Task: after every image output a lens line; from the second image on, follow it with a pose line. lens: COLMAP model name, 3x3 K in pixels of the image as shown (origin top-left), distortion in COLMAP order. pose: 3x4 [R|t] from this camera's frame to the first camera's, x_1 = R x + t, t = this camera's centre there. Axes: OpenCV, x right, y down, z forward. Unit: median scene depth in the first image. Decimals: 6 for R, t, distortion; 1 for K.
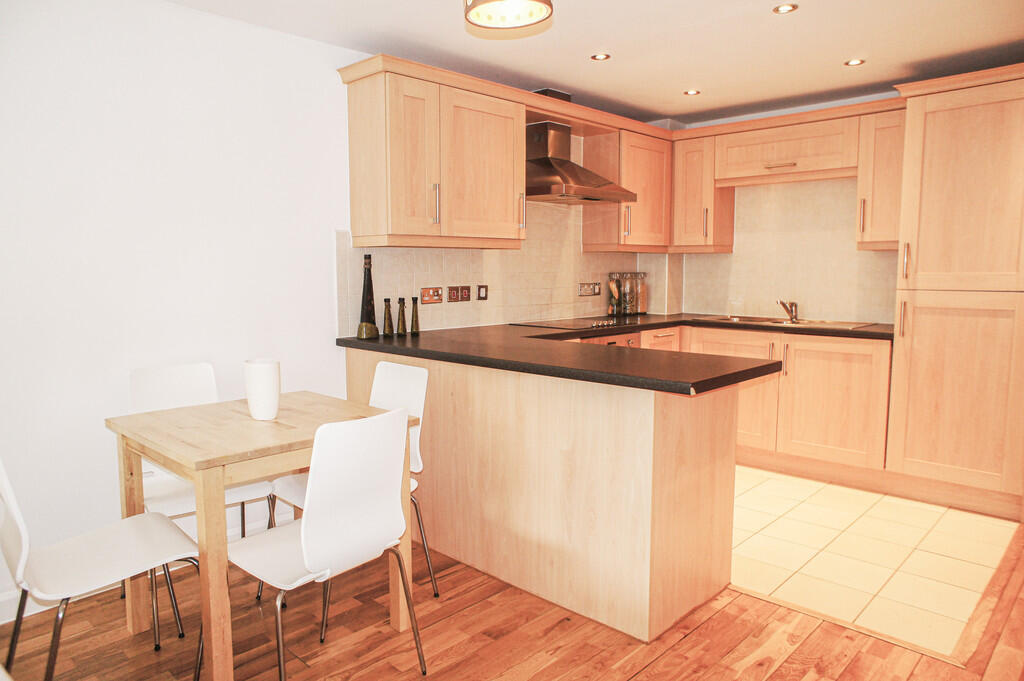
lens RADIAL K [[688.7, 0, 512.8], [0, 688.7, 340.0], [0, 0, 1]] dist [-0.026382, 0.021163]
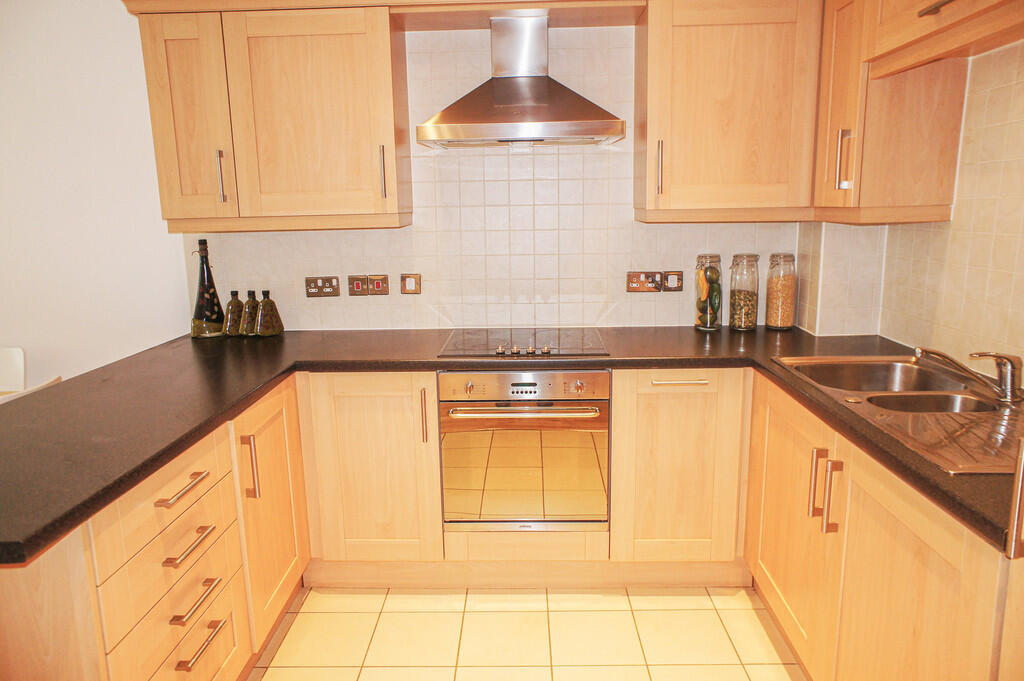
lens RADIAL K [[688.7, 0, 510.2], [0, 688.7, 343.2], [0, 0, 1]] dist [-0.026382, 0.021163]
pose [[0.667817, 0.136107, -0.731775, 0.603972], [-0.059723, 0.989768, 0.129589, -0.114614], [0.741926, -0.042838, 0.669112, 0.625915]]
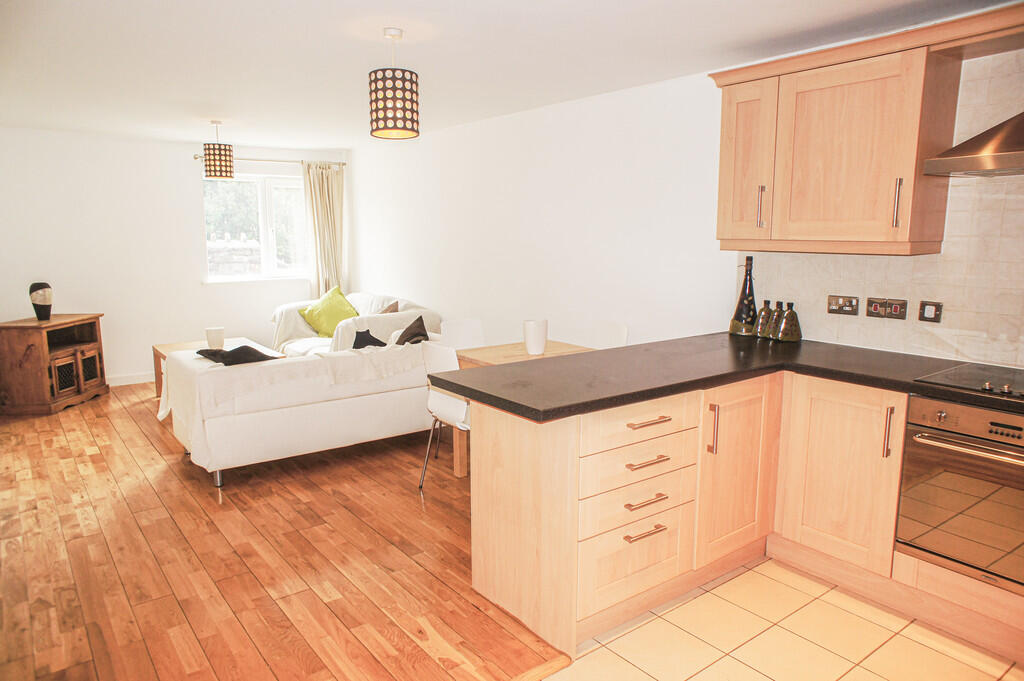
lens RADIAL K [[688.7, 0, 511.5], [0, 688.7, 339.8], [0, 0, 1]] dist [-0.026382, 0.021163]
pose [[-0.154655, 0.159089, -0.975076, 0.788276], [-0.103325, 0.978933, 0.176107, -0.129695], [0.982551, 0.127985, -0.134959, 0.706235]]
